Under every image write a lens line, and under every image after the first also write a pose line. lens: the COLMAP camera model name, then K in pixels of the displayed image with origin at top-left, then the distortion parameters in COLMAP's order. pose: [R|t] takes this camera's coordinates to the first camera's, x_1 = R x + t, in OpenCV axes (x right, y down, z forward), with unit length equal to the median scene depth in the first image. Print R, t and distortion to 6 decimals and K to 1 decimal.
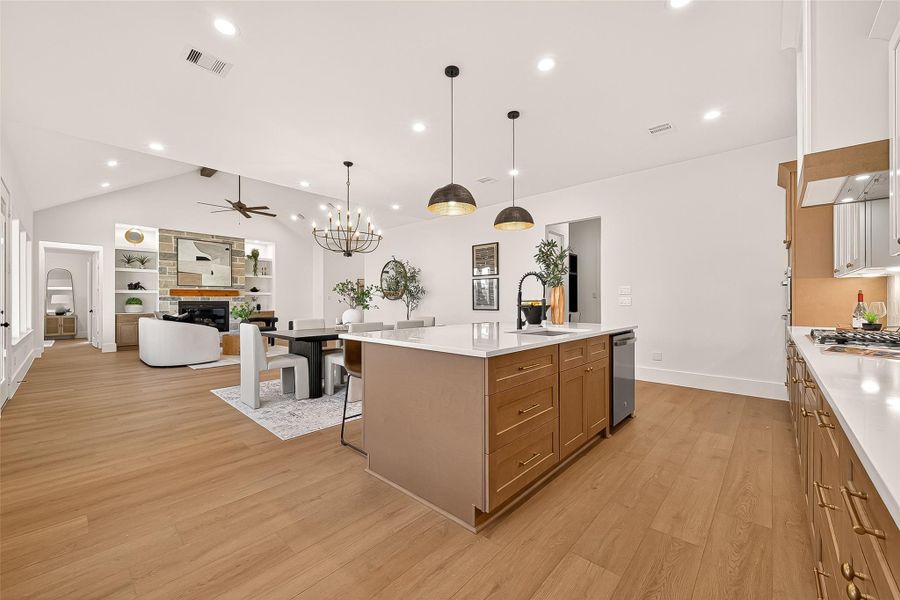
lens RADIAL K [[351.2, 0, 451.2], [0, 351.2, 300.3], [0, 0, 1]] dist [-0.000862, -0.000056]
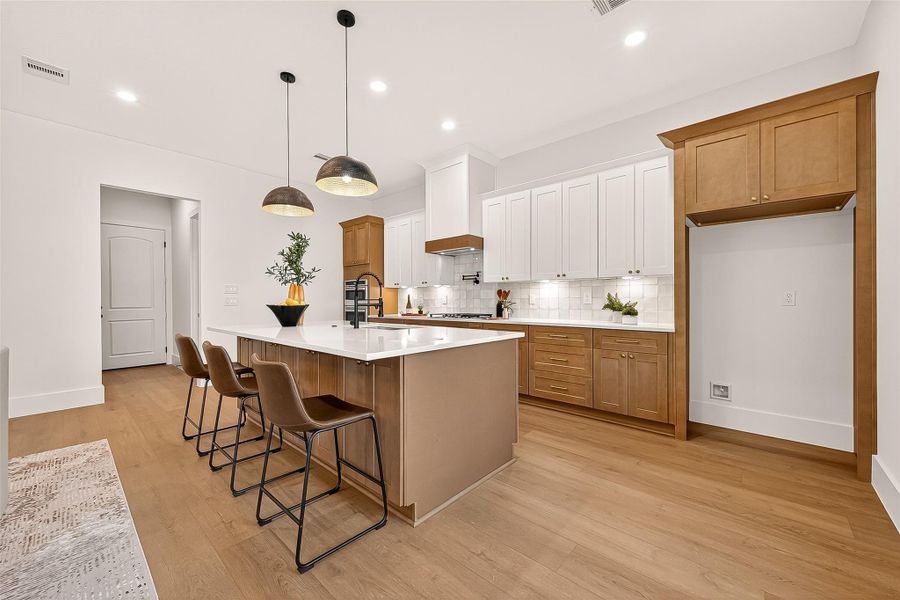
lens RADIAL K [[351.2, 0, 451.2], [0, 351.2, 300.3], [0, 0, 1]] dist [-0.000862, -0.000056]
pose [[-0.010616, -0.000398, 0.999944, -0.257615], [0.000691, 1.000000, 0.000405, 0.000921], [-0.999943, 0.000695, -0.010616, 0.241489]]
